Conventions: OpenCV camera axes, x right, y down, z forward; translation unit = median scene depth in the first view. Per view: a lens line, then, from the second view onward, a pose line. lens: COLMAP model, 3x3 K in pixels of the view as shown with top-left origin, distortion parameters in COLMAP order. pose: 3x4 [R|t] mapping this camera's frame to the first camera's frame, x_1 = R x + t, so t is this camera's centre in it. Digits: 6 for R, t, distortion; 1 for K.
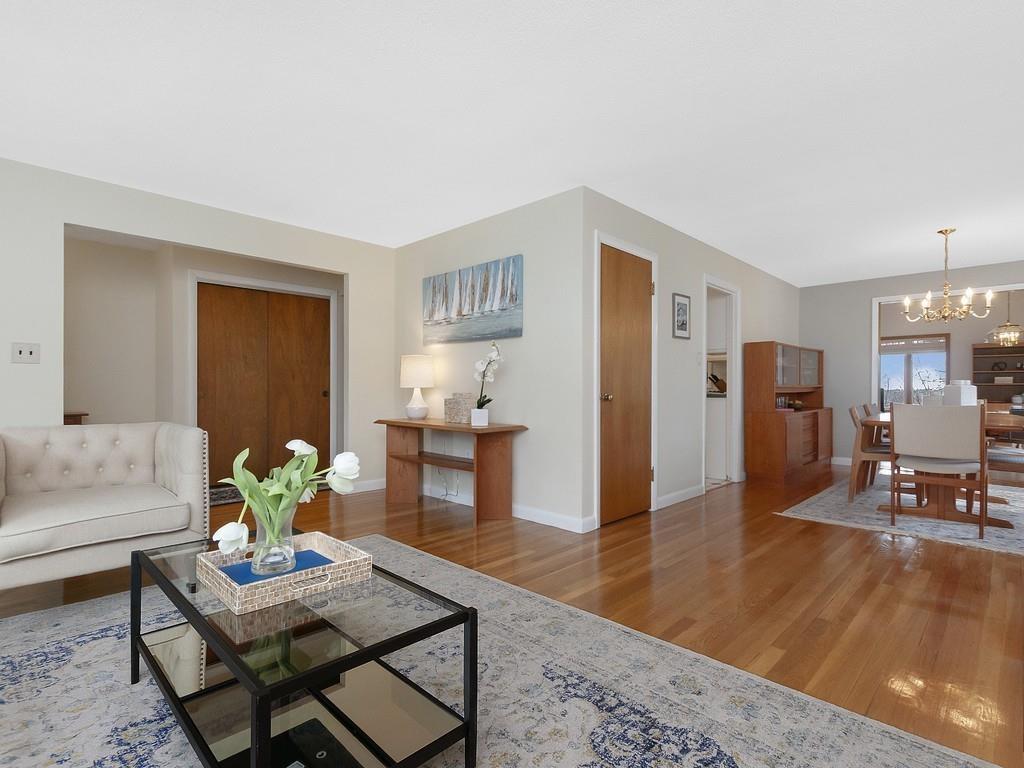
lens RADIAL K [[519.3, 0, 509.6], [0, 519.3, 390.9], [0, 0, 1]] dist [0.001908, 0.000046]
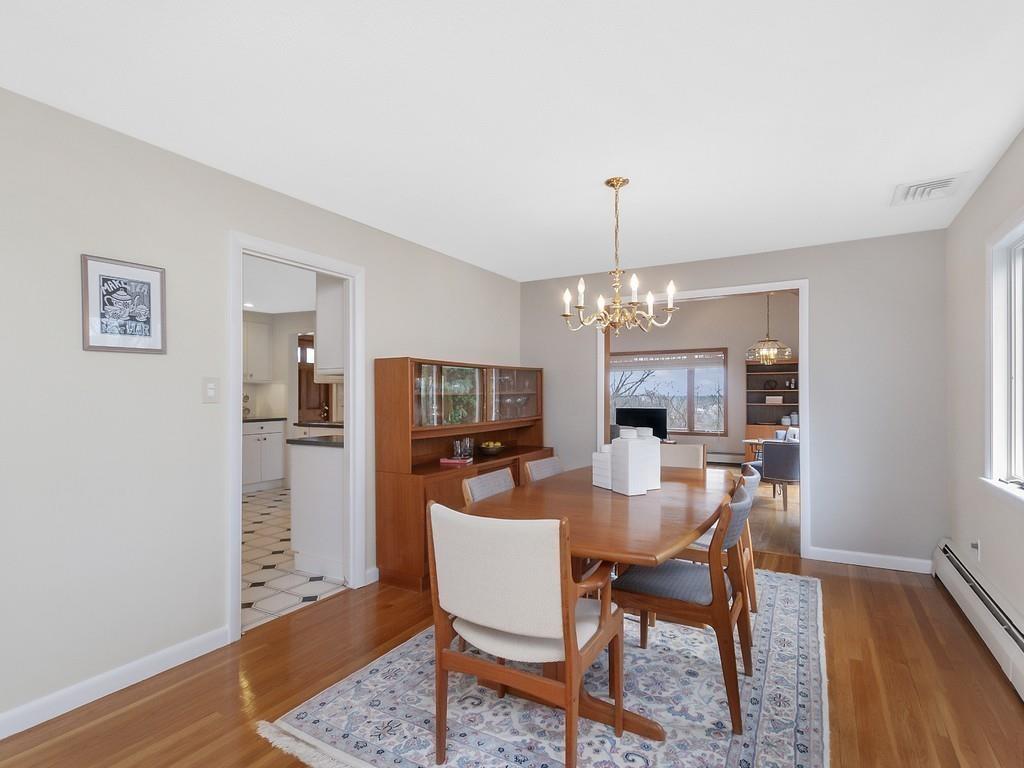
lens RADIAL K [[519.3, 0, 516.1], [0, 519.3, 387.1], [0, 0, 1]] dist [0.001908, 0.000046]
pose [[0.970260, 0.002741, 0.242051, 0.349666], [0.000820, 0.999893, -0.014612, -0.036917], [-0.242065, 0.014376, 0.970154, 0.269552]]
